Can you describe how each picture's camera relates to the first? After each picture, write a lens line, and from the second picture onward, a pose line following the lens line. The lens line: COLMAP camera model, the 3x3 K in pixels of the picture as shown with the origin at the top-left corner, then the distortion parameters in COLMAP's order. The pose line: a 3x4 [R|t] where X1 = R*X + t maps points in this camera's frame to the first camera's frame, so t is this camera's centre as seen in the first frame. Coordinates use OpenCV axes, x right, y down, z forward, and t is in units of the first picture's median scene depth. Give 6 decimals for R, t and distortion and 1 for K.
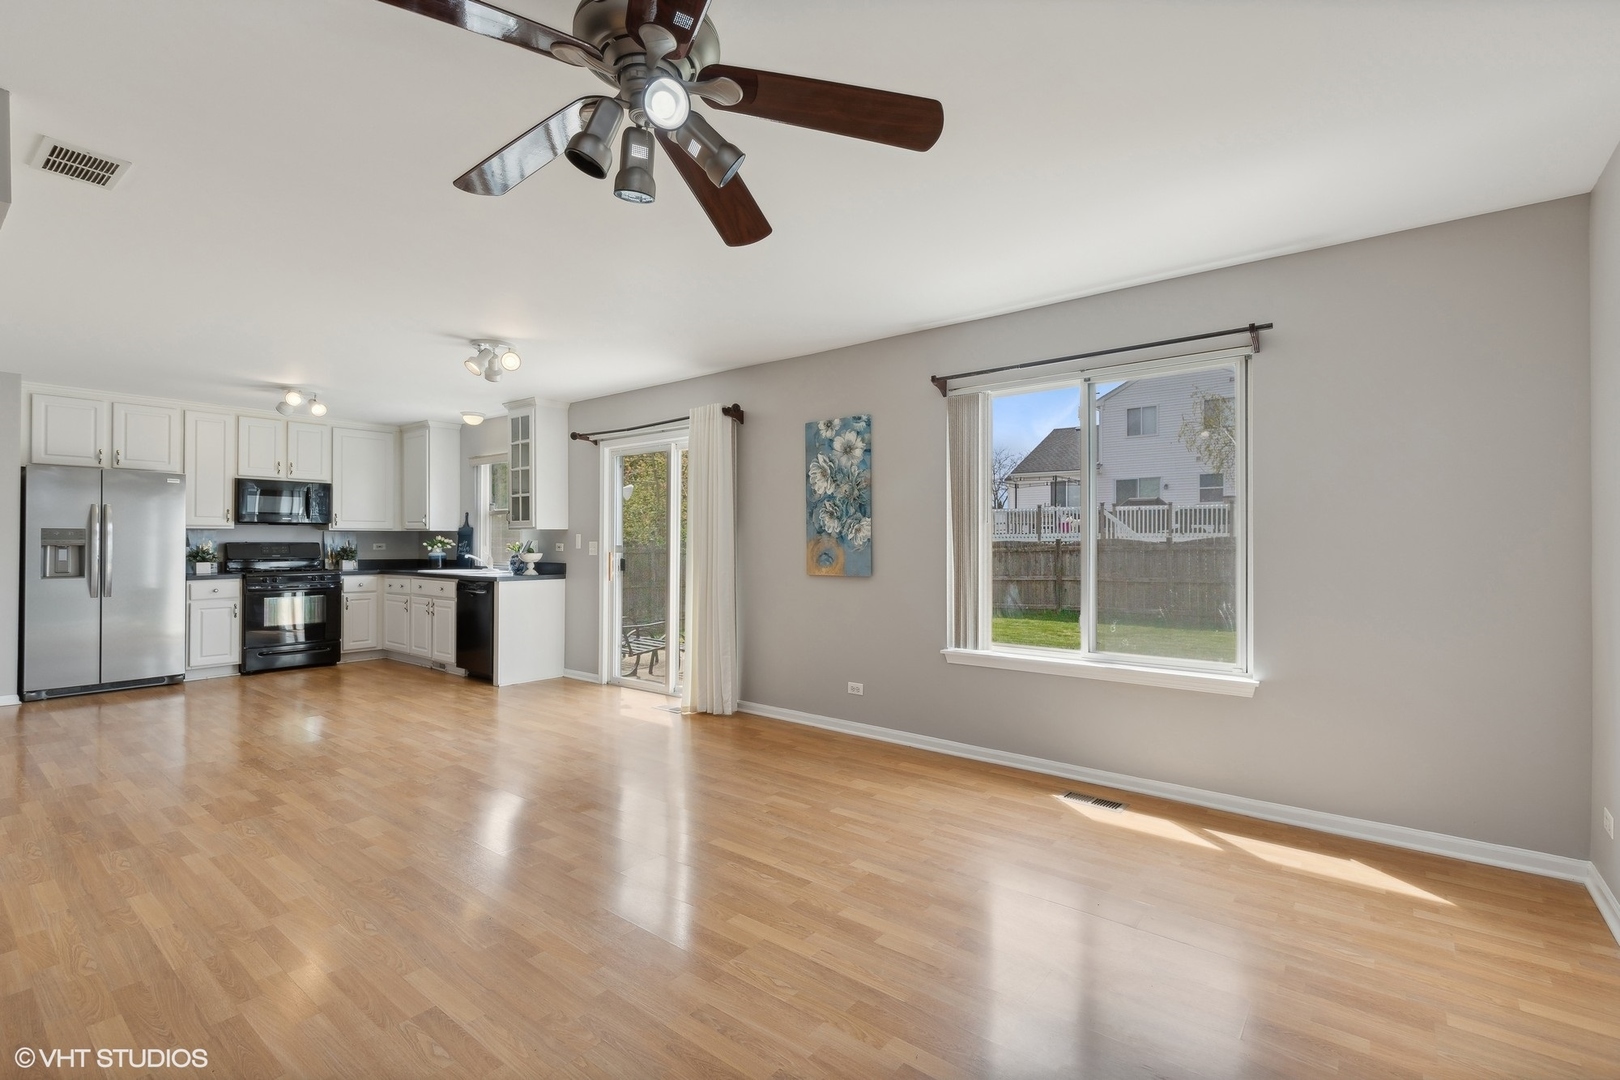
lens RADIAL K [[743.1, 0, 820.2], [0, 743.1, 523.8], [0, 0, 1]] dist [-0.014606, 0.002585]
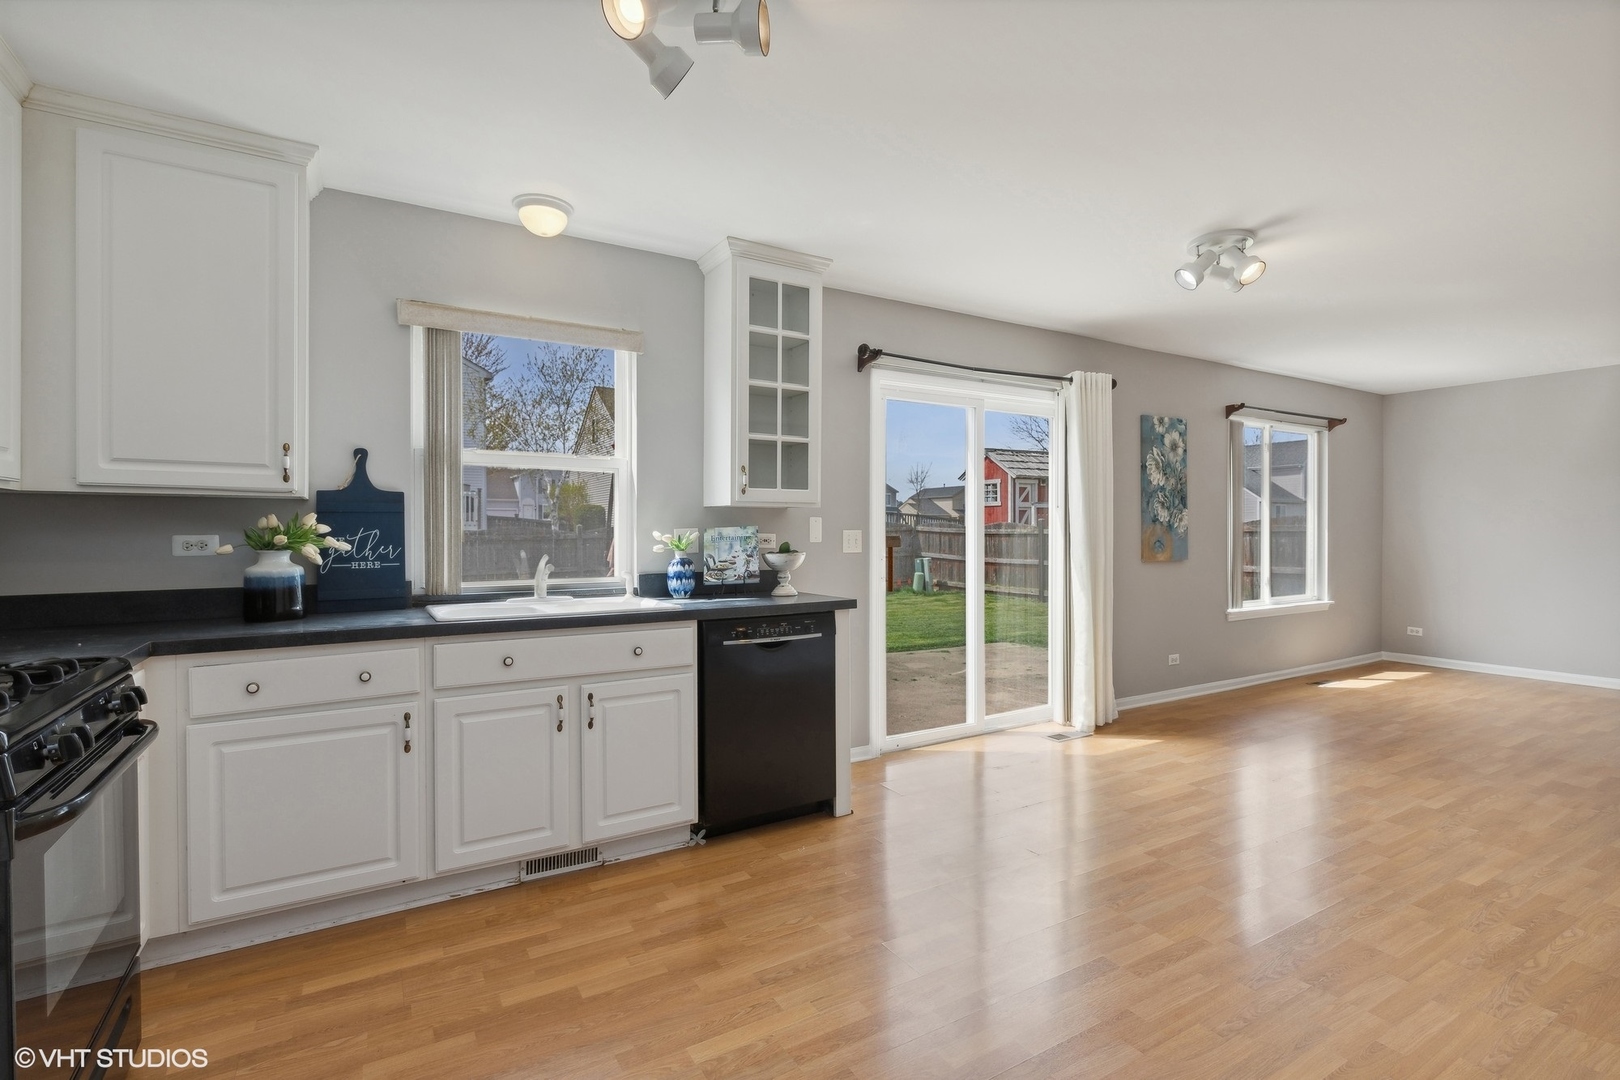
lens RADIAL K [[765.8, 0, 829.1], [0, 765.8, 534.2], [0, 0, 1]] dist [-0.005047, -0.002220]
pose [[0.341250, -0.003623, 0.939965, -0.999883], [-0.017241, 0.999800, 0.010112, 0.023227], [-0.939814, -0.019657, 0.341120, 0.894160]]
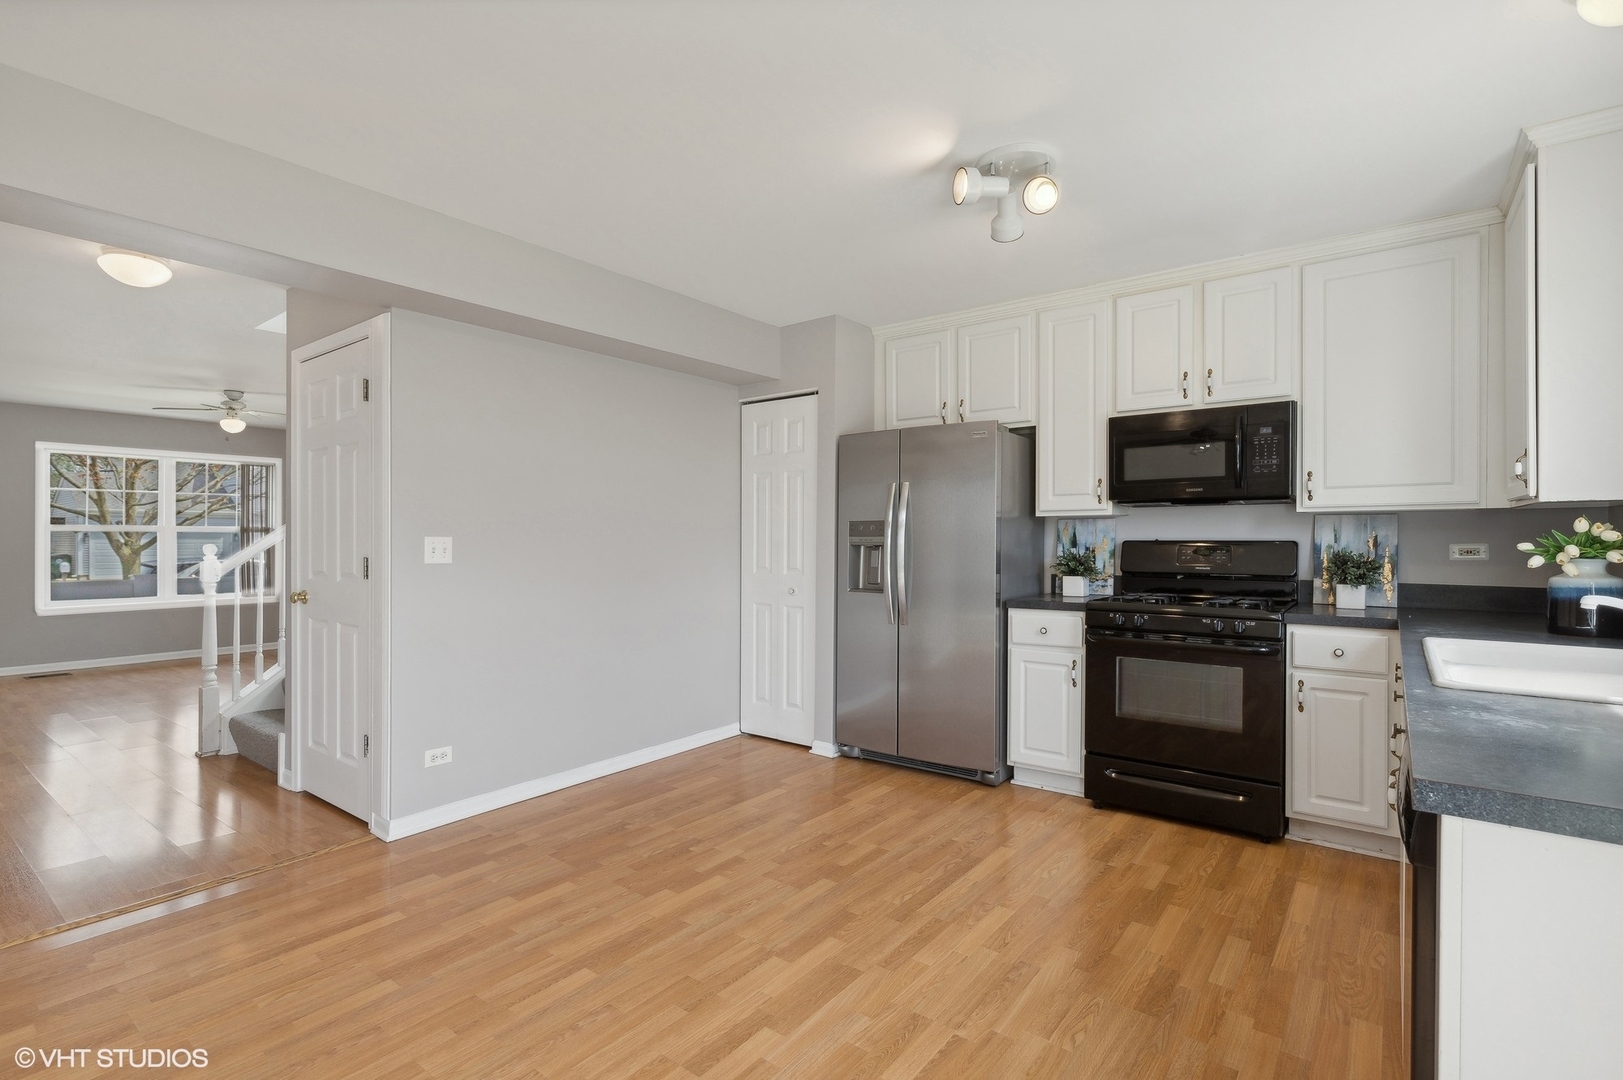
lens RADIAL K [[767.3, 0, 835.2], [0, 767.3, 538.7], [0, 0, 1]] dist [-0.005047, -0.002220]
pose [[0.033011, -0.001423, -0.999454, -0.307453], [0.021699, 0.999764, -0.000707, 0.024193], [0.999219, -0.021664, 0.033034, 0.938901]]
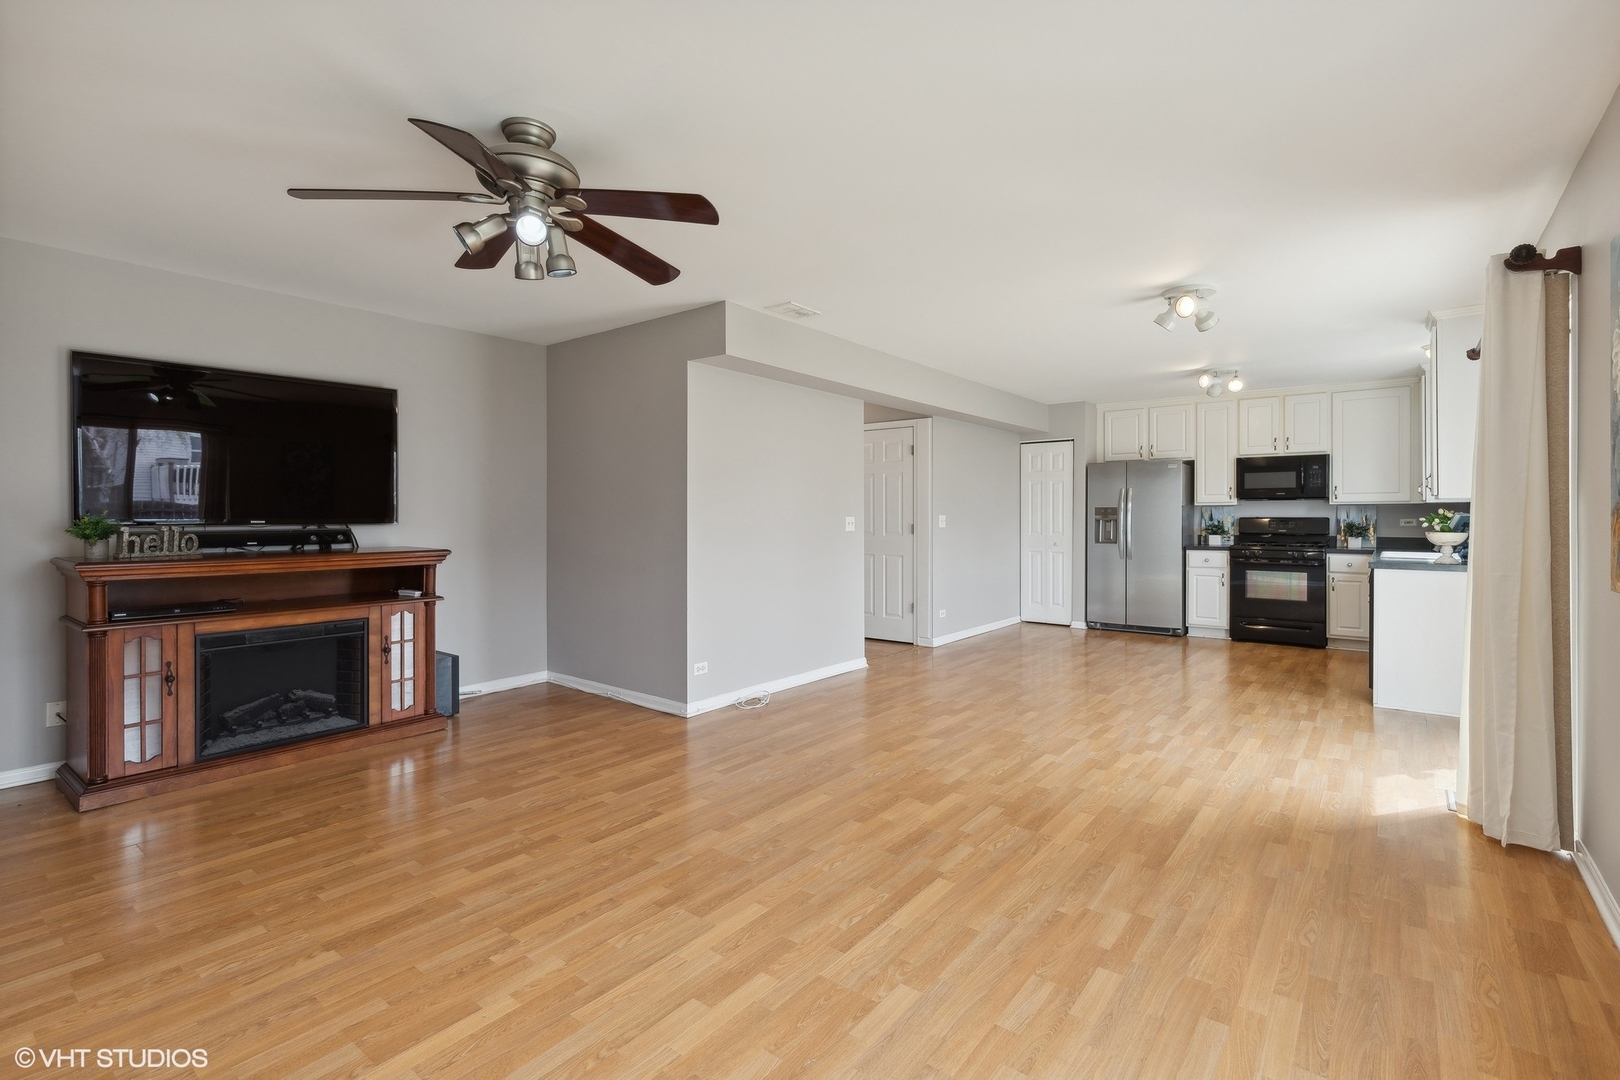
lens RADIAL K [[743.1, 0, 812.2], [0, 743.1, 515.2], [0, 0, 1]] dist [-0.014606, 0.002585]
pose [[-0.007278, -0.001485, -0.999972, 0.356818], [0.023564, 0.999721, -0.001656, 0.011171], [0.999696, -0.023575, -0.007241, 0.457194]]
